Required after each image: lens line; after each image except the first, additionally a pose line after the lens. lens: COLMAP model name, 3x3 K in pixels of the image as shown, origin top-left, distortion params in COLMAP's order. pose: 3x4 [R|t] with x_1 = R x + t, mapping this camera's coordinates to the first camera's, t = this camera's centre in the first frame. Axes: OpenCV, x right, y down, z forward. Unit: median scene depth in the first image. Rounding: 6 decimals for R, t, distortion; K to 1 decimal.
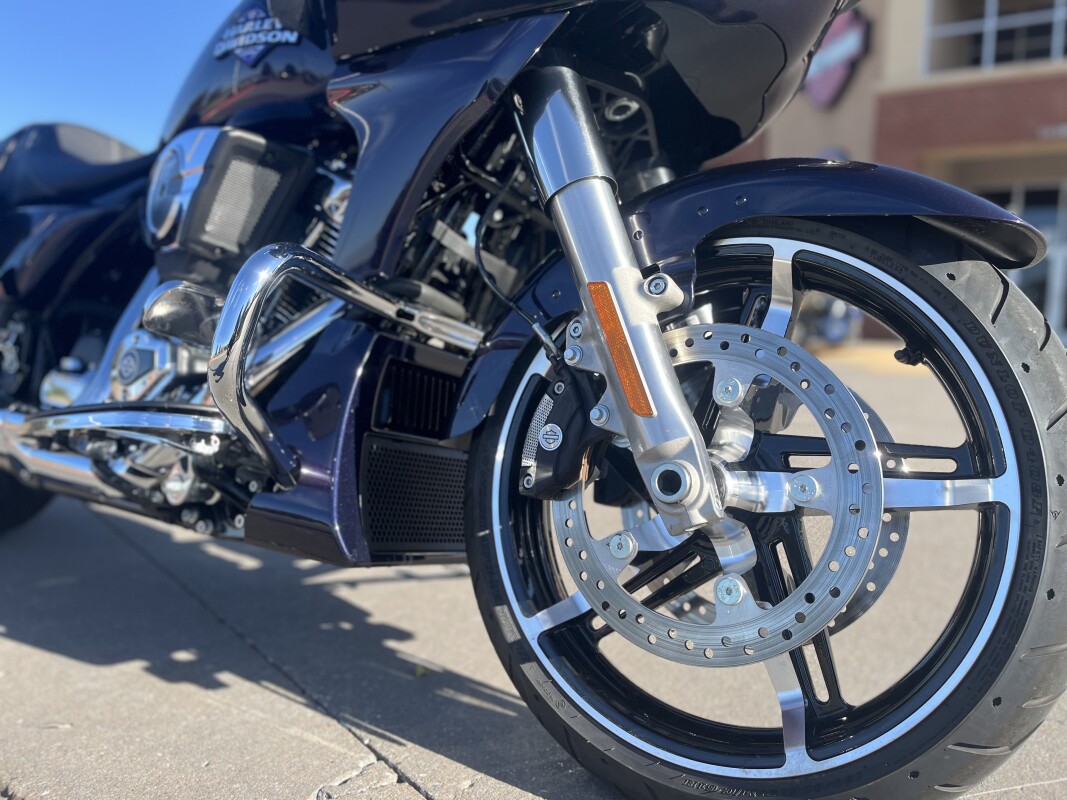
lens RADIAL K [[806.6, 0, 533.4], [0, 806.6, 428.3], [0, 0, 1]] dist [-0.124088, -0.000544]
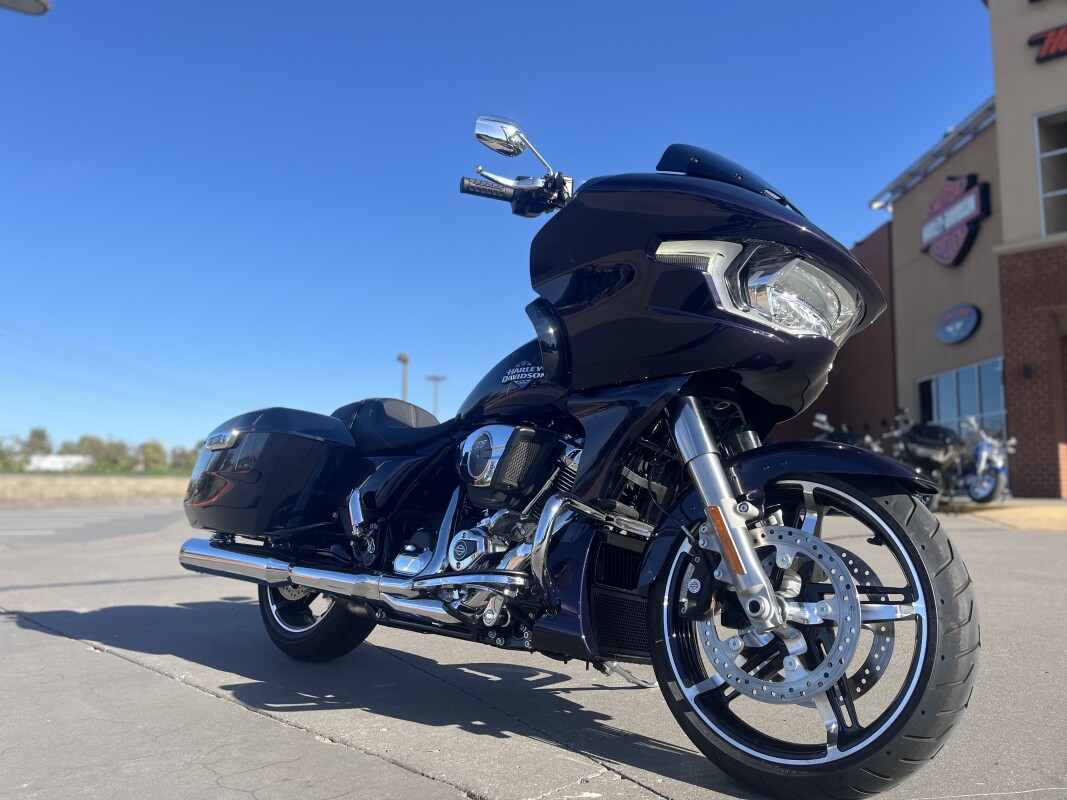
lens RADIAL K [[799.6, 0, 533.5], [0, 799.6, 400.0], [0, 0, 1]] dist [0.042327, -0.067873]
pose [[0.985432, -0.049737, -0.162634, -0.022920], [0.010335, 0.972026, -0.234645, 0.024977], [0.169755, 0.229546, 0.958380, -1.004195]]
